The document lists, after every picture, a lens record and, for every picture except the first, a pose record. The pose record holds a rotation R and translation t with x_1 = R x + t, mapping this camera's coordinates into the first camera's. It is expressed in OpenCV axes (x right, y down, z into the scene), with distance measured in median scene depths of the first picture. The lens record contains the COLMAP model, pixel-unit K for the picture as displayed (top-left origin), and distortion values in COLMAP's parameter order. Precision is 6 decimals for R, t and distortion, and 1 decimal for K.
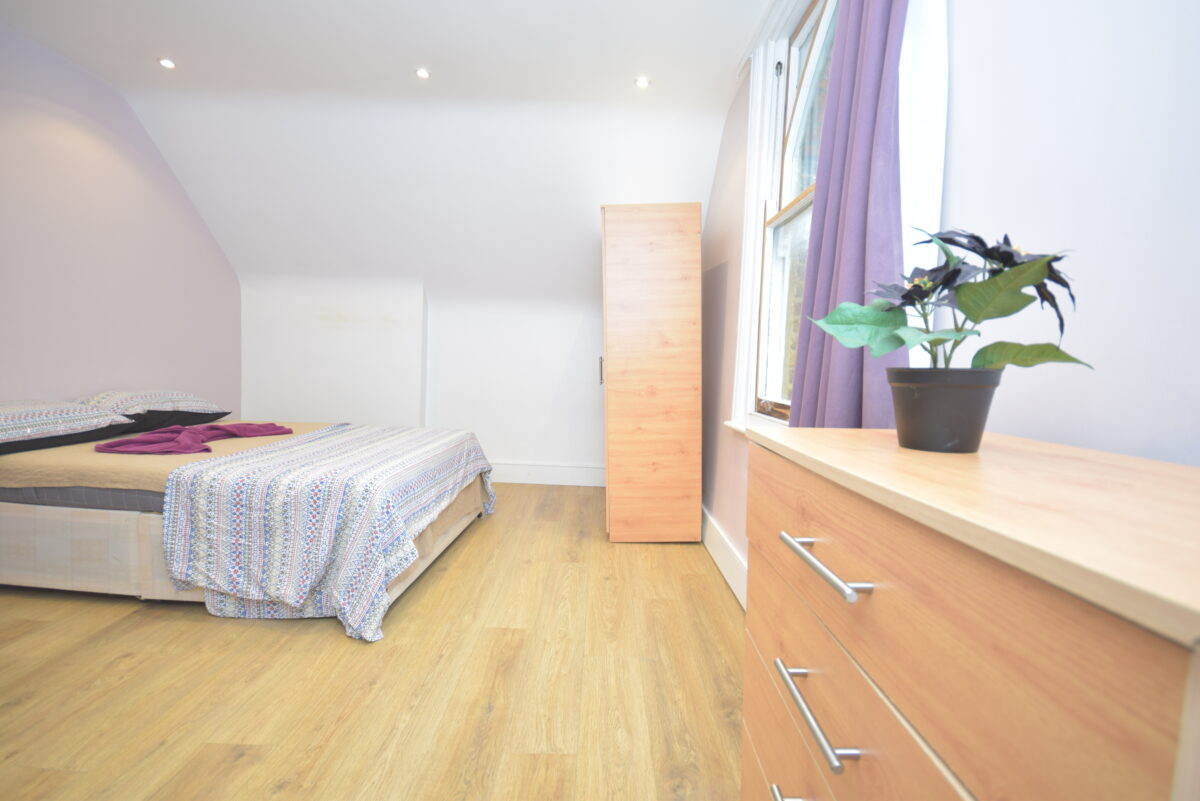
lens RADIAL K [[521.1, 0, 600.0], [0, 521.1, 400.5], [0, 0, 1]] dist [0.003879, -0.013297]
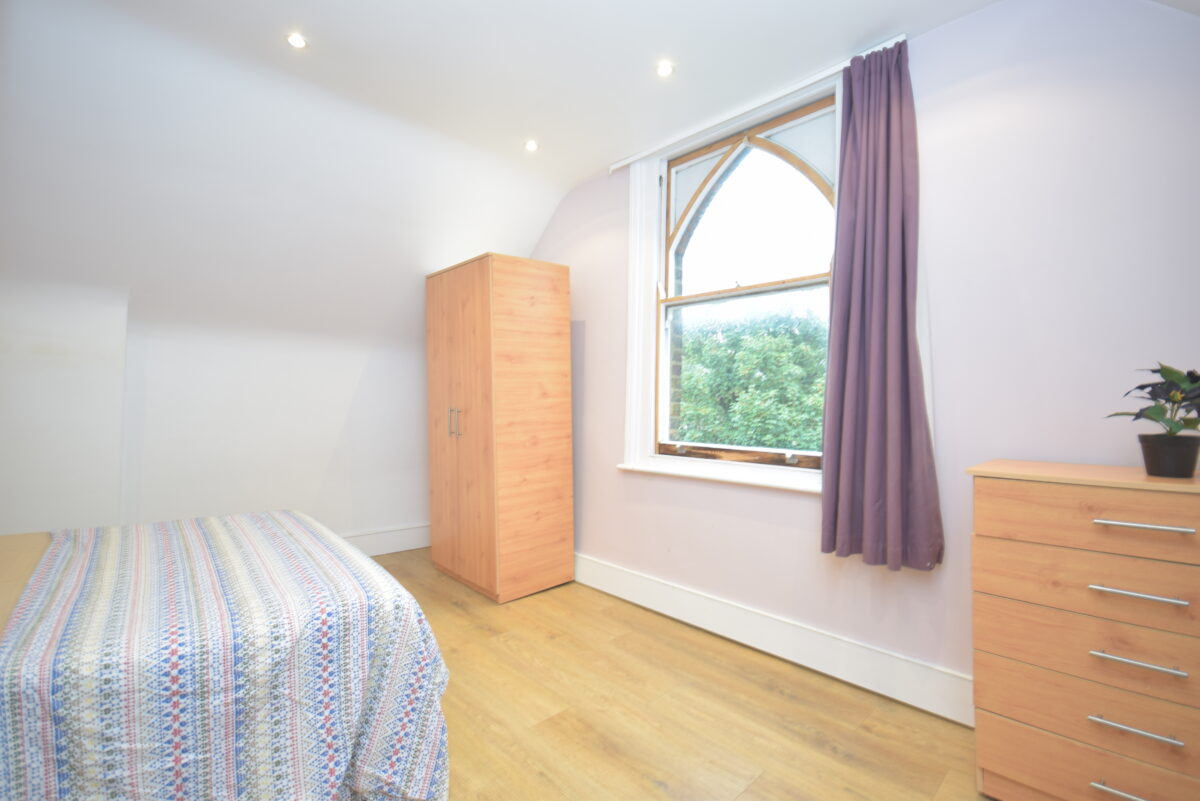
lens RADIAL K [[521.1, 0, 600.0], [0, 521.1, 400.5], [0, 0, 1]] dist [0.003879, -0.013297]
pose [[0.724209, -0.013604, 0.689446, -0.739908], [0.057488, 0.997516, -0.040703, -0.071149], [-0.687180, 0.069112, 0.723193, 0.251894]]
